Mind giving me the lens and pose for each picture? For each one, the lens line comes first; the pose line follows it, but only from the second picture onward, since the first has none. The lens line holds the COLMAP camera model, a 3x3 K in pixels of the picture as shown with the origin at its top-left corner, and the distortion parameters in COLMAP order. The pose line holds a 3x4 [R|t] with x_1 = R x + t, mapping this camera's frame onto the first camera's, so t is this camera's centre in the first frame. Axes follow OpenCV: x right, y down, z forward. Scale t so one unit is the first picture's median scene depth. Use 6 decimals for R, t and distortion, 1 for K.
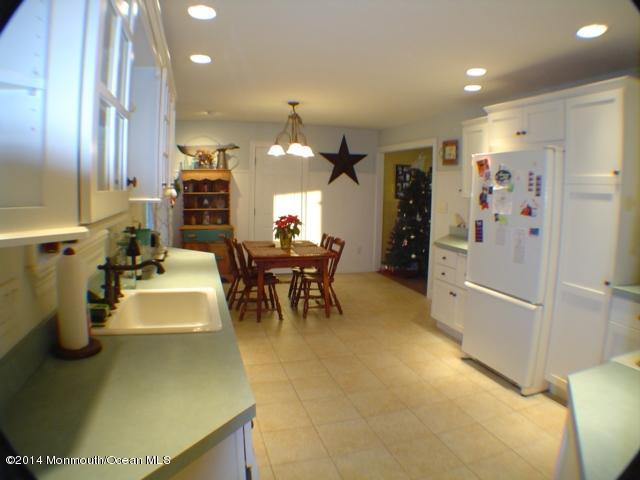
lens RADIAL K [[421.3, 0, 320.0], [0, 421.3, 240.0], [0, 0, 1]] dist [-0.281586, 0.109274]
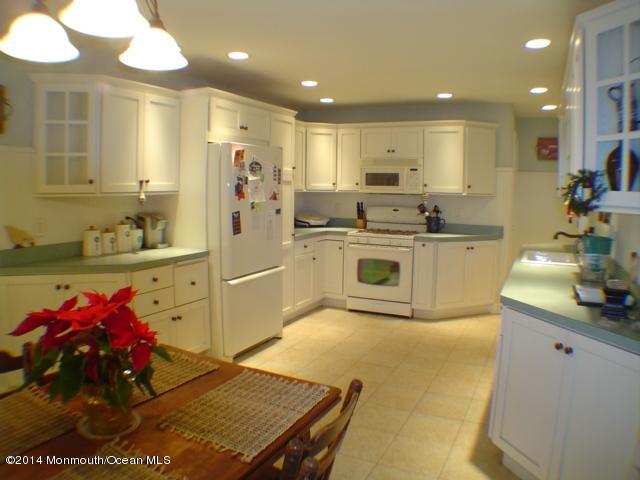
lens RADIAL K [[465.3, 0, 328.3], [0, 465.3, 236.9], [0, 0, 1]] dist [-0.255177, 0.116758]
pose [[-0.733534, -0.096550, 0.672760, -0.557420], [0.062009, 0.976223, 0.207711, -0.223605], [-0.676818, 0.194080, -0.710106, 1.791580]]
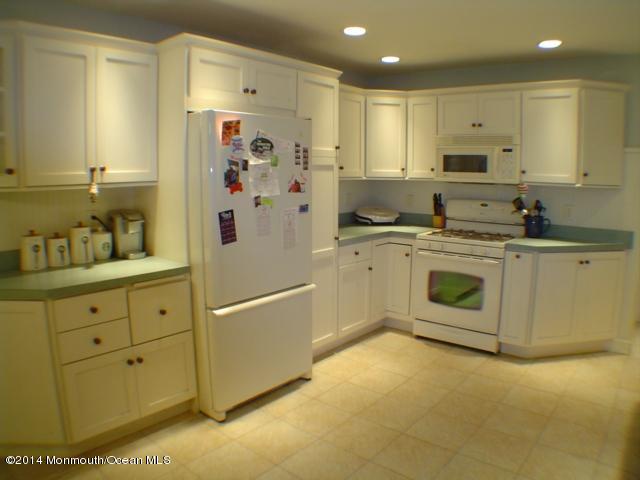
lens RADIAL K [[465.3, 0, 328.3], [0, 465.3, 236.9], [0, 0, 1]] dist [-0.255177, 0.116758]
pose [[-0.559844, -0.133203, 0.817822, -0.352066], [0.090690, 0.971214, 0.220269, -0.173085], [-0.823620, 0.197484, -0.531648, 1.388210]]
